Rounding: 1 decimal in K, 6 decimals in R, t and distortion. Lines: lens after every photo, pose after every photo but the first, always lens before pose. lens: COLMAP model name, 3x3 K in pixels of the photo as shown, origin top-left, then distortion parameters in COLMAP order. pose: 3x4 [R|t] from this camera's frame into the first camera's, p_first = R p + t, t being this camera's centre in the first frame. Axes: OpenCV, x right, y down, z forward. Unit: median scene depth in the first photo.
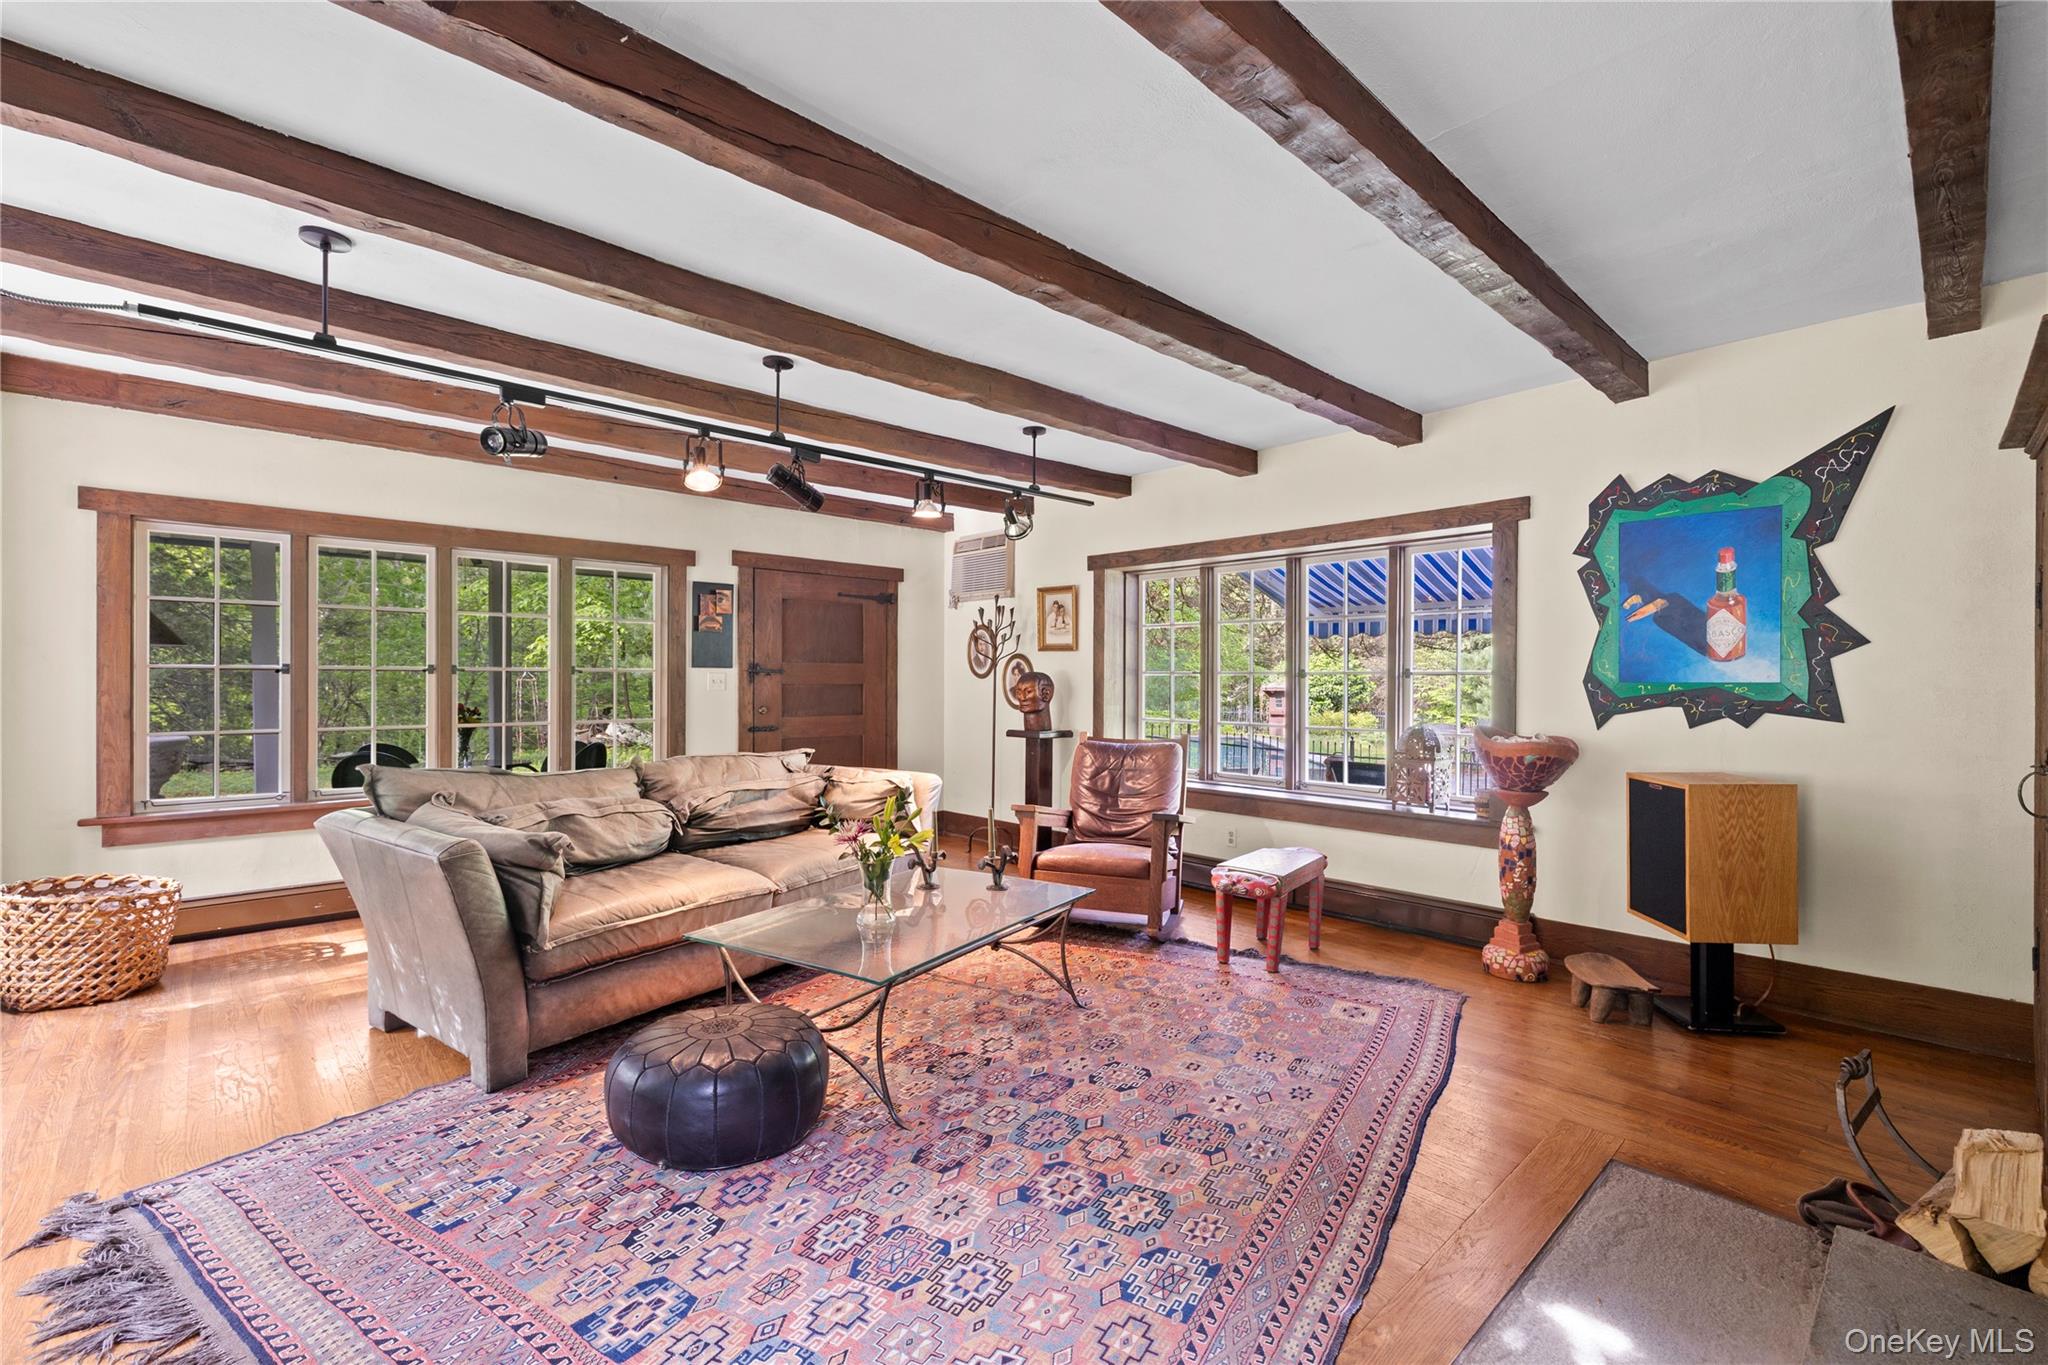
lens RADIAL K [[876.9, 0, 1028.5], [0, 876.9, 681.5], [0, 0, 1]] dist [0.002173, -0.000316]
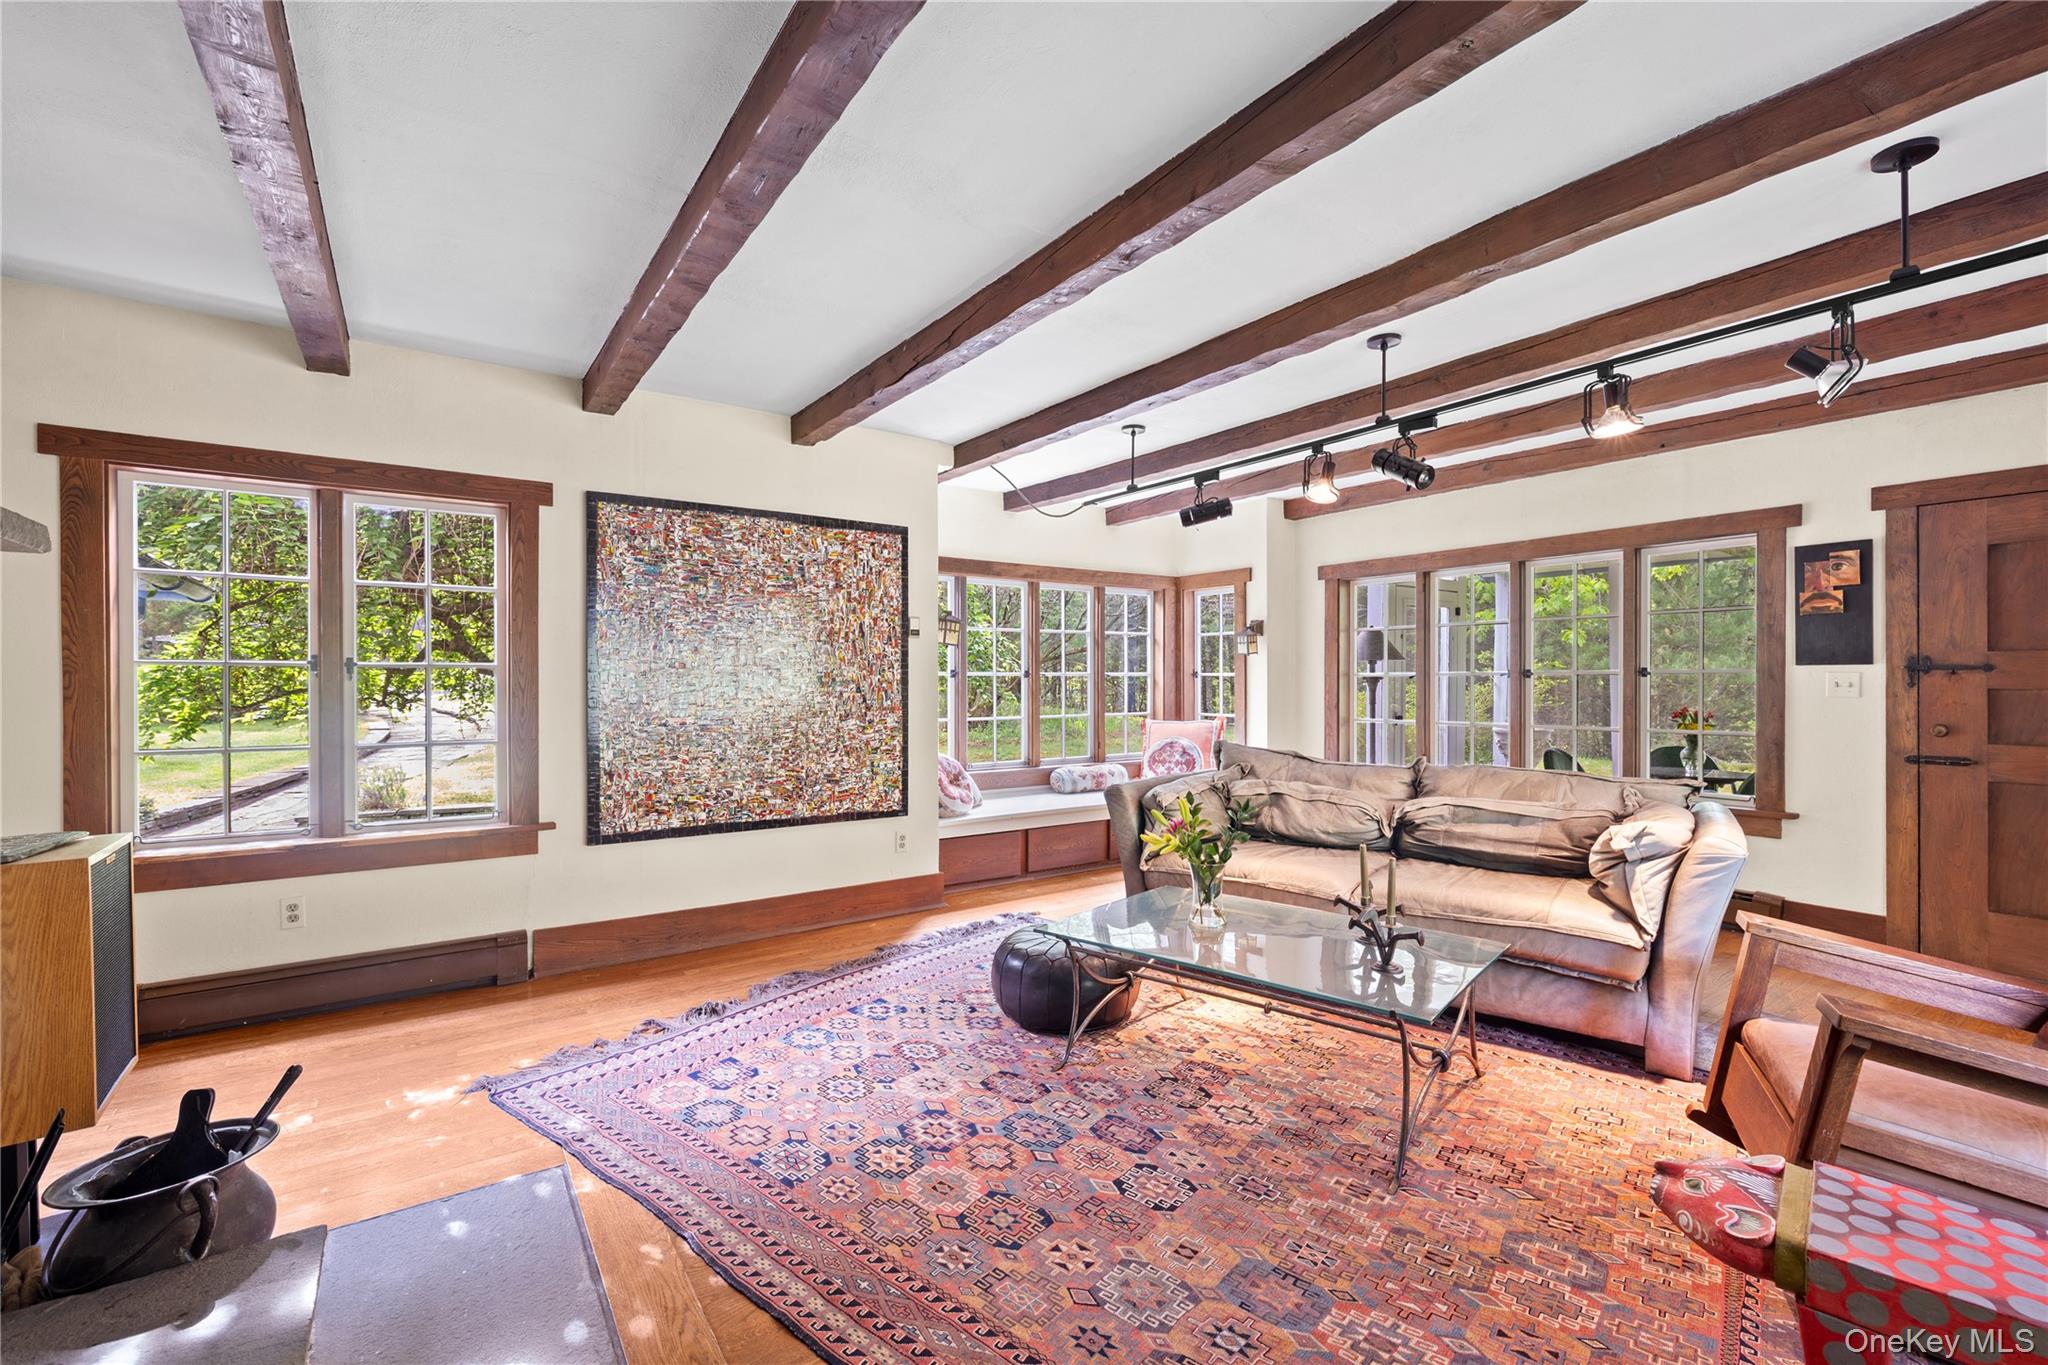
lens RADIAL K [[876.9, 0, 1031.8], [0, 876.9, 686.4], [0, 0, 1]] dist [0.002173, -0.000316]
pose [[-0.137735, -0.000028, -0.990469, 0.716476], [0.001163, 0.999999, -0.000190, 0.001520], [0.990468, -0.001178, -0.137734, 0.798020]]
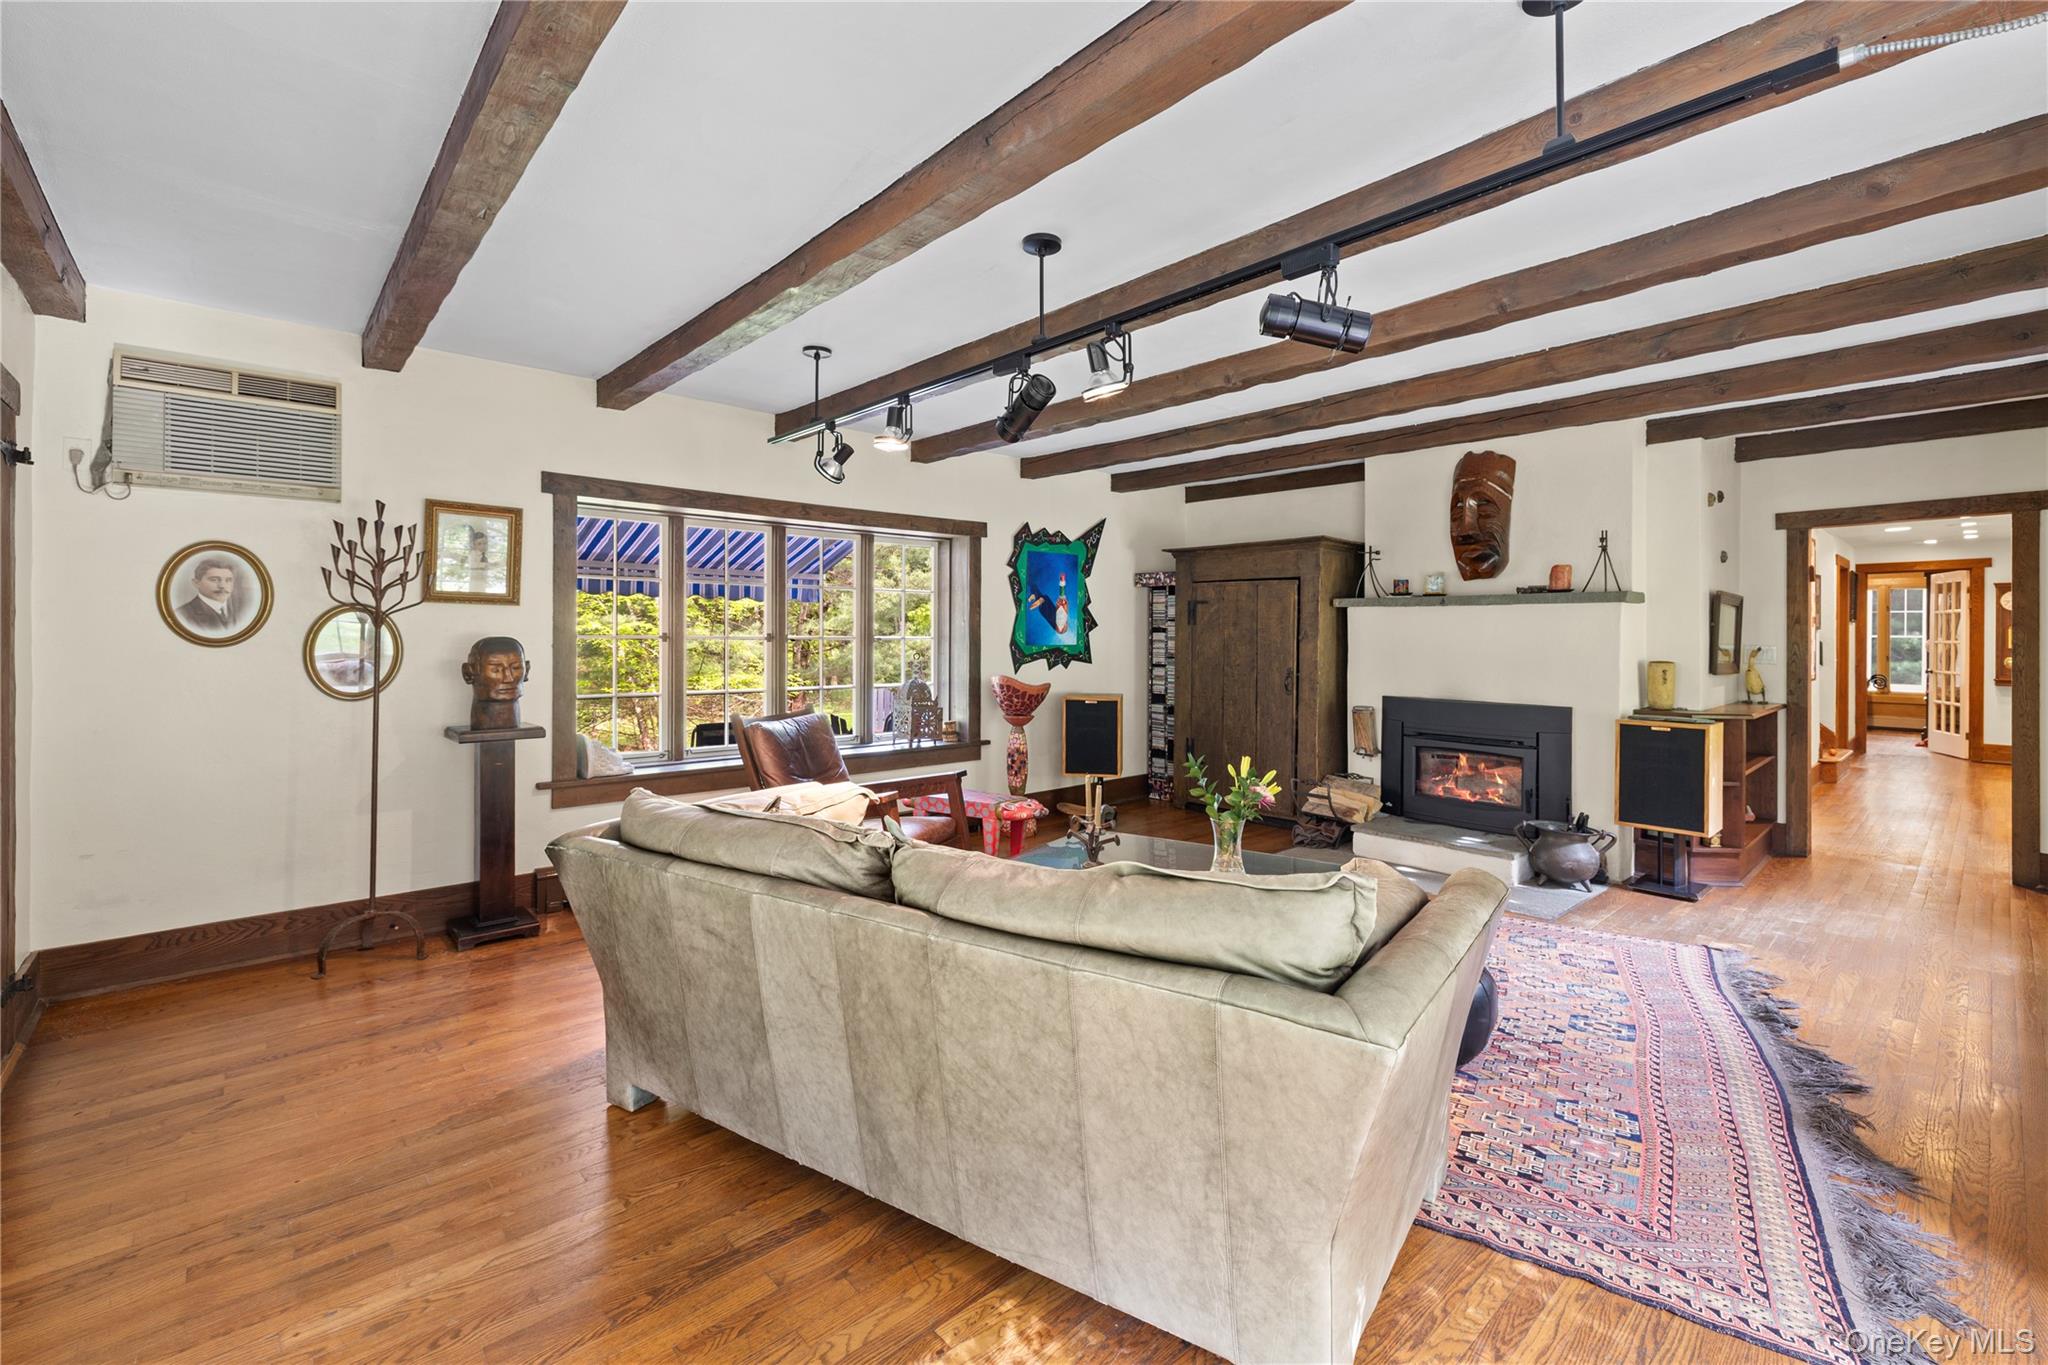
lens RADIAL K [[876.9, 0, 1025.6], [0, 876.9, 631.8], [0, 0, 1]] dist [0.002173, -0.000316]
pose [[0.019792, -0.003742, 0.999797, -1.101650], [-0.005355, 0.999978, 0.003849, -0.033822], [-0.999790, -0.005430, 0.019771, 1.053495]]
